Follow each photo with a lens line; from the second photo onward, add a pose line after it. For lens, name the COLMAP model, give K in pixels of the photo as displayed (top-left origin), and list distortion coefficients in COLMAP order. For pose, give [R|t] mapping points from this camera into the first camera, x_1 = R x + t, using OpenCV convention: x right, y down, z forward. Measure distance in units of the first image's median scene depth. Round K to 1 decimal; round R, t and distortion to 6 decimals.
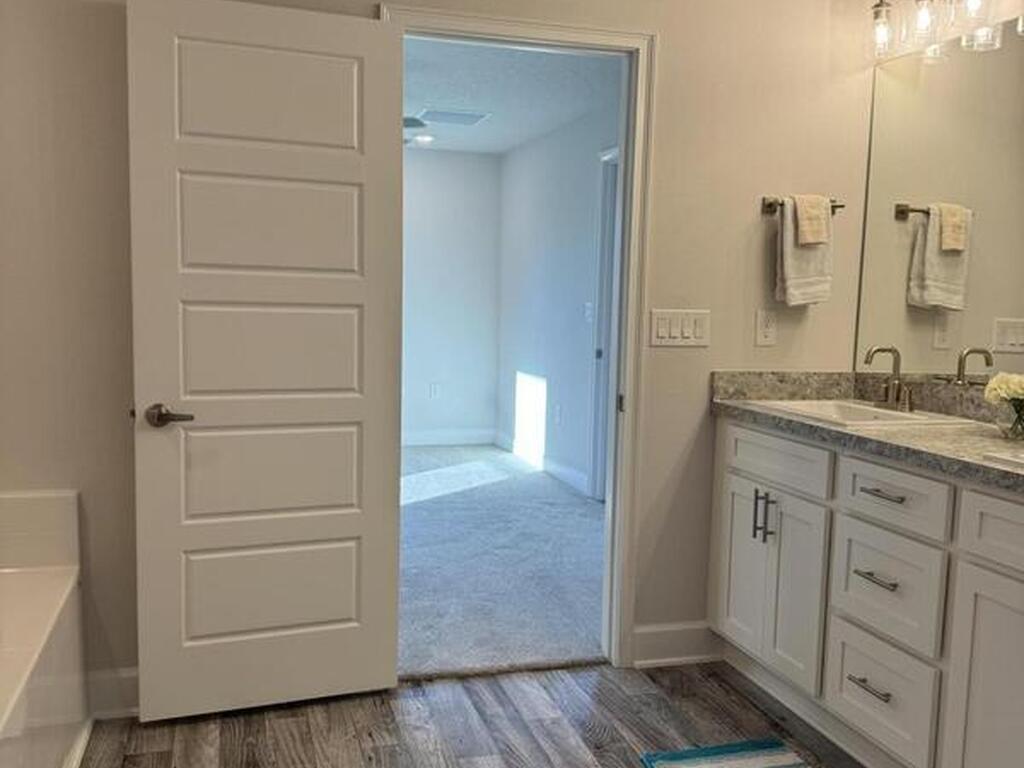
lens RADIAL K [[981.9, 0, 498.6], [0, 981.9, 390.7], [0, 0, 1]] dist [0.095240, -0.011682]
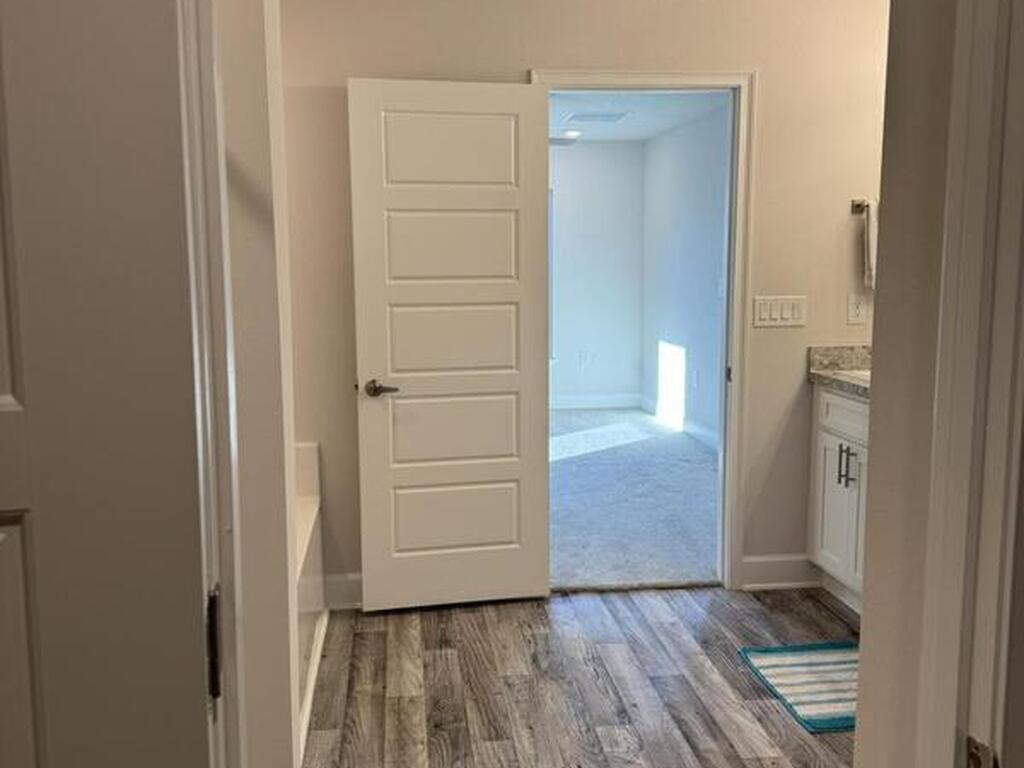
lens RADIAL K [[981.9, 0, 498.6], [0, 981.9, 390.7], [0, 0, 1]] dist [0.095240, -0.011682]
pose [[0.987491, -0.006738, -0.157532, 0.035758], [0.012667, 0.999248, 0.036659, -0.016064], [0.157167, -0.038196, 0.986833, -0.264652]]
